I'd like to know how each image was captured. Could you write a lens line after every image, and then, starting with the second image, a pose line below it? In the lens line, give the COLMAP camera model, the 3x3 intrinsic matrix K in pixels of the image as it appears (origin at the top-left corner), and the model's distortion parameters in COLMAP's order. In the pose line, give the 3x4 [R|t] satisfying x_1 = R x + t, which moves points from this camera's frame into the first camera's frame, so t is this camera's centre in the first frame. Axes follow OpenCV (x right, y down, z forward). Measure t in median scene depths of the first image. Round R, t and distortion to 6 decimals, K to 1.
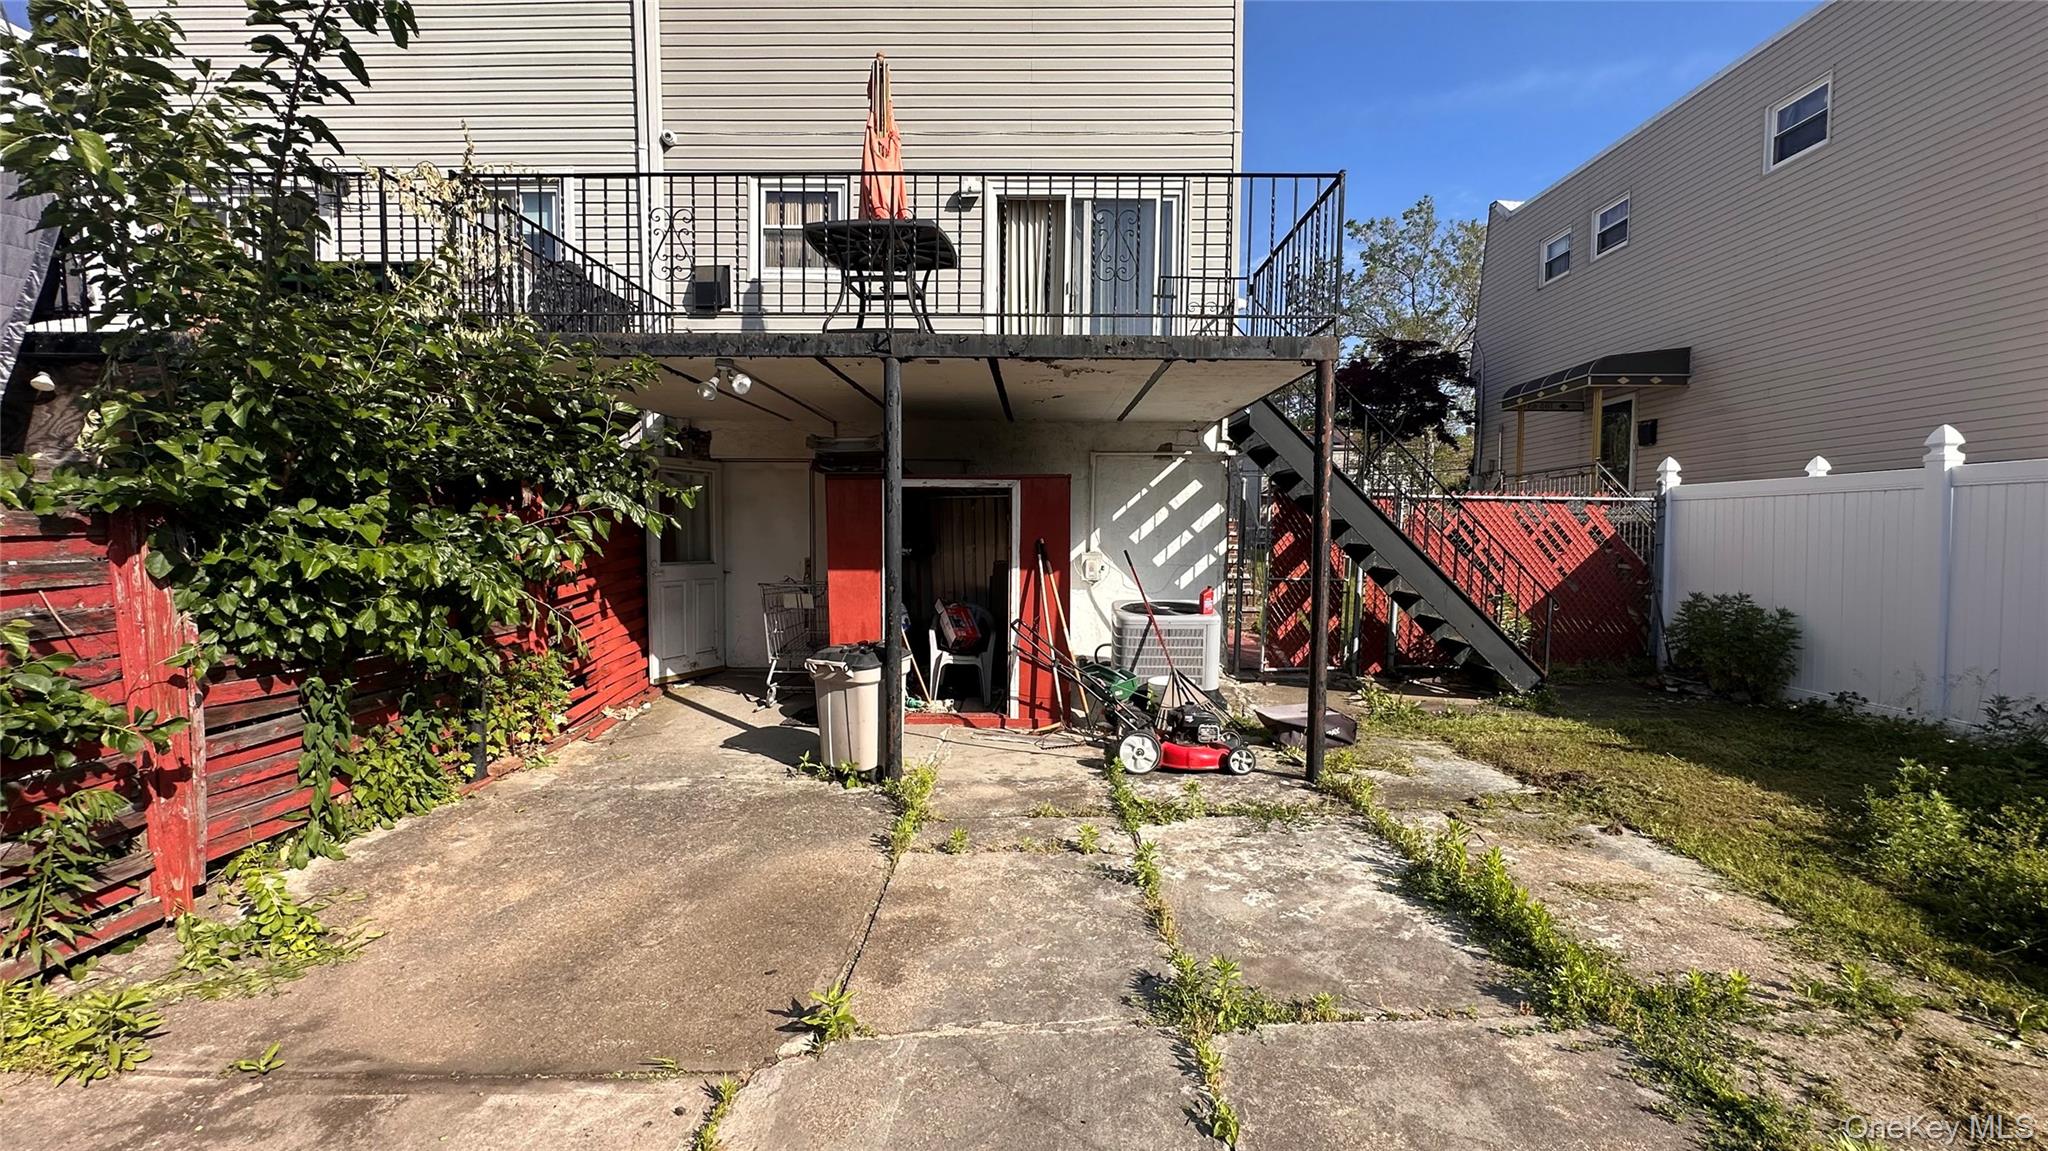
lens RADIAL K [[819.1, 0, 1027.1], [0, 819.1, 573.2], [0, 0, 1]] dist [-0.005241, 0.001621]
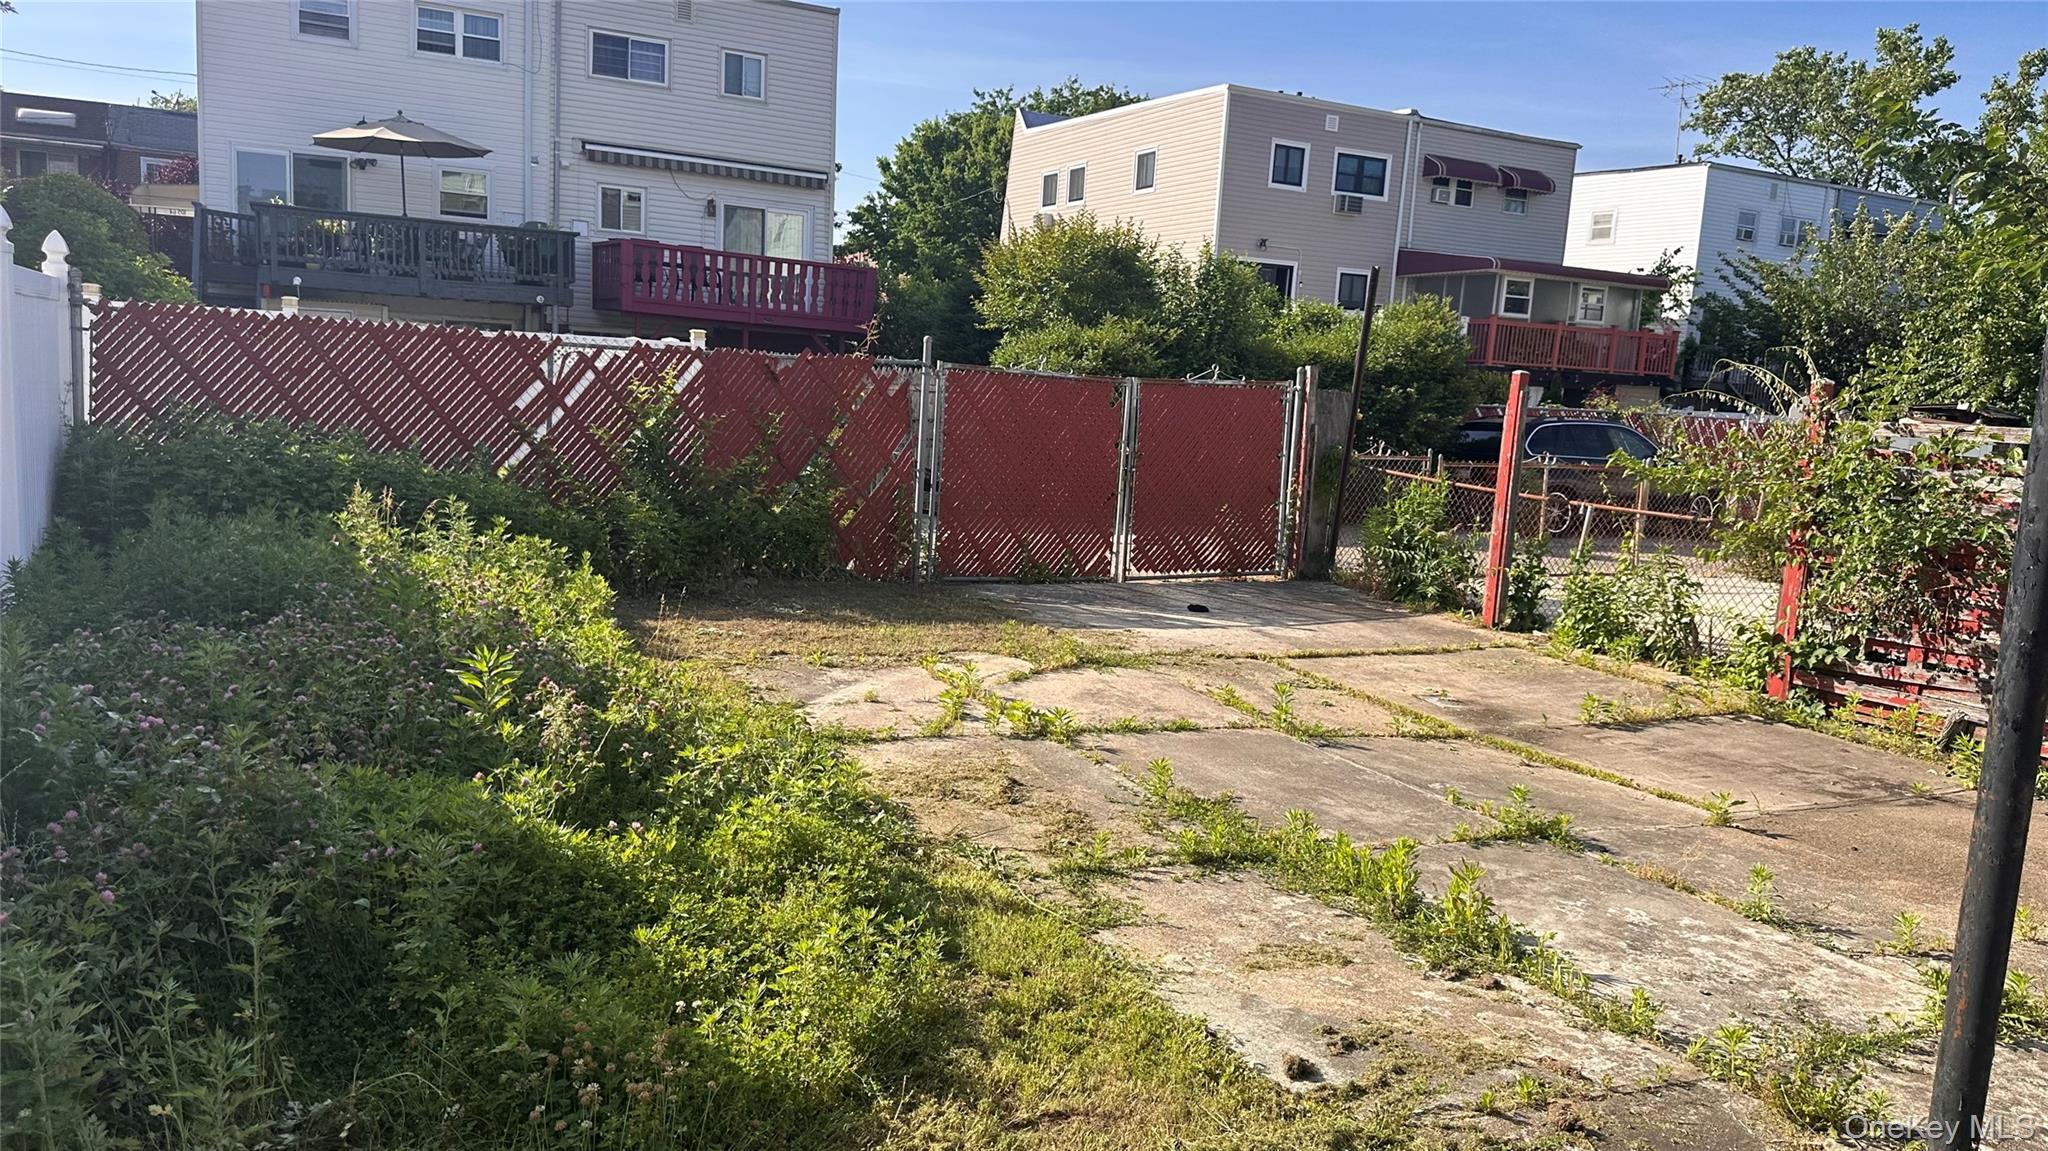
lens RADIAL K [[1443.4, 0, 1010.2], [0, 1443.4, 569.6], [0, 0, 1]] dist [0.095890, -0.118927]
pose [[-0.889558, 0.001103, -0.456822, 0.834132], [-0.087869, 0.980911, 0.173473, -0.080113], [0.448293, 0.194455, -0.872480, 1.067568]]
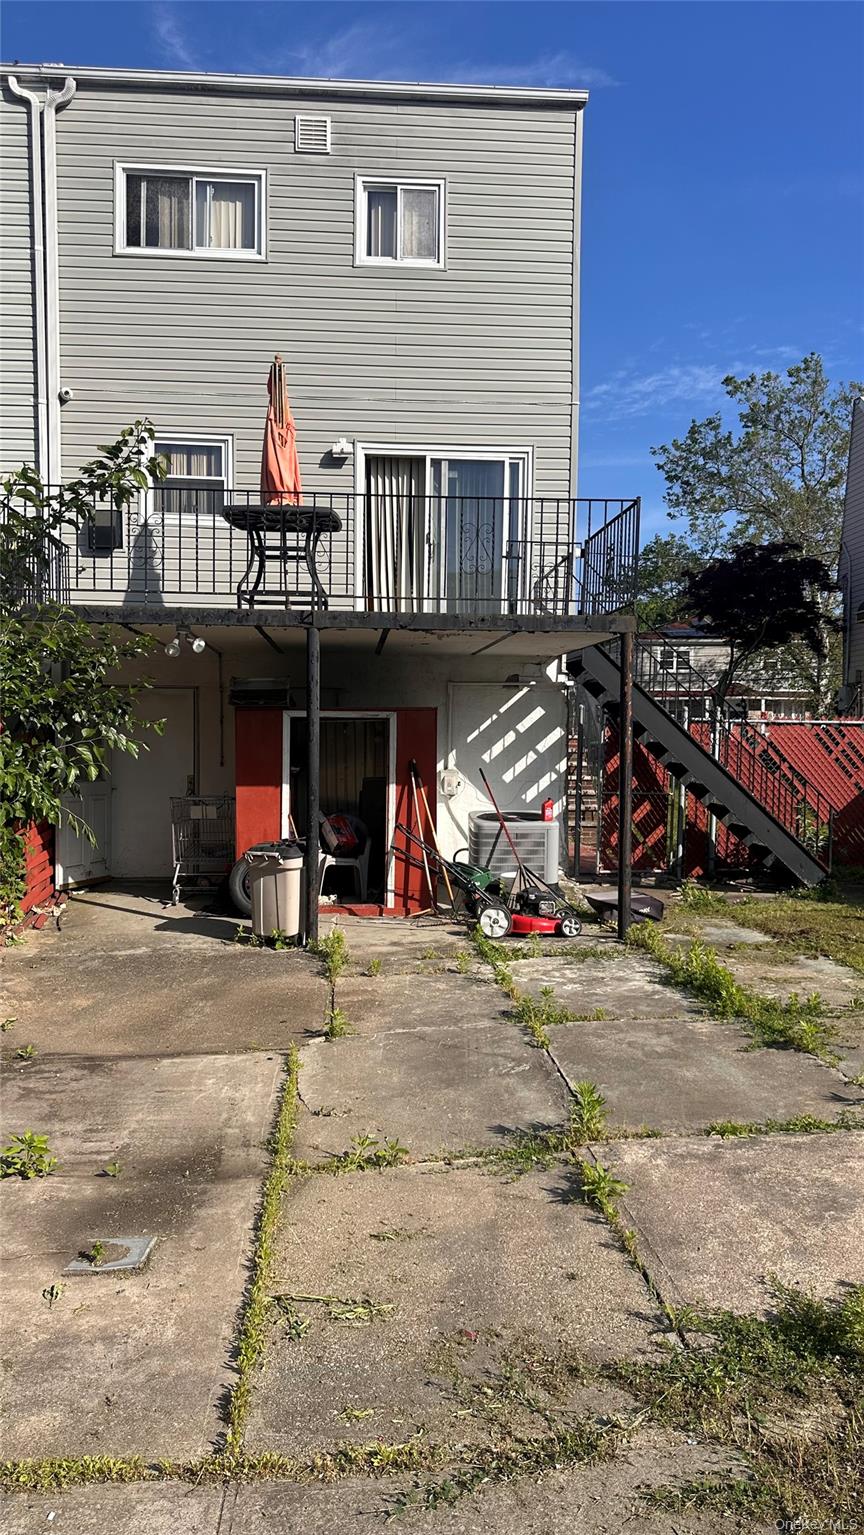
lens RADIAL K [[1081.9, 0, 418.1], [0, 1081.9, 762.8], [0, 0, 1]] dist [0.095890, -0.118927]
pose [[0.996870, -0.001151, 0.079048, -0.103327], [0.003548, 0.999538, -0.030191, 0.011887], [-0.078976, 0.030377, 0.996414, -0.613738]]
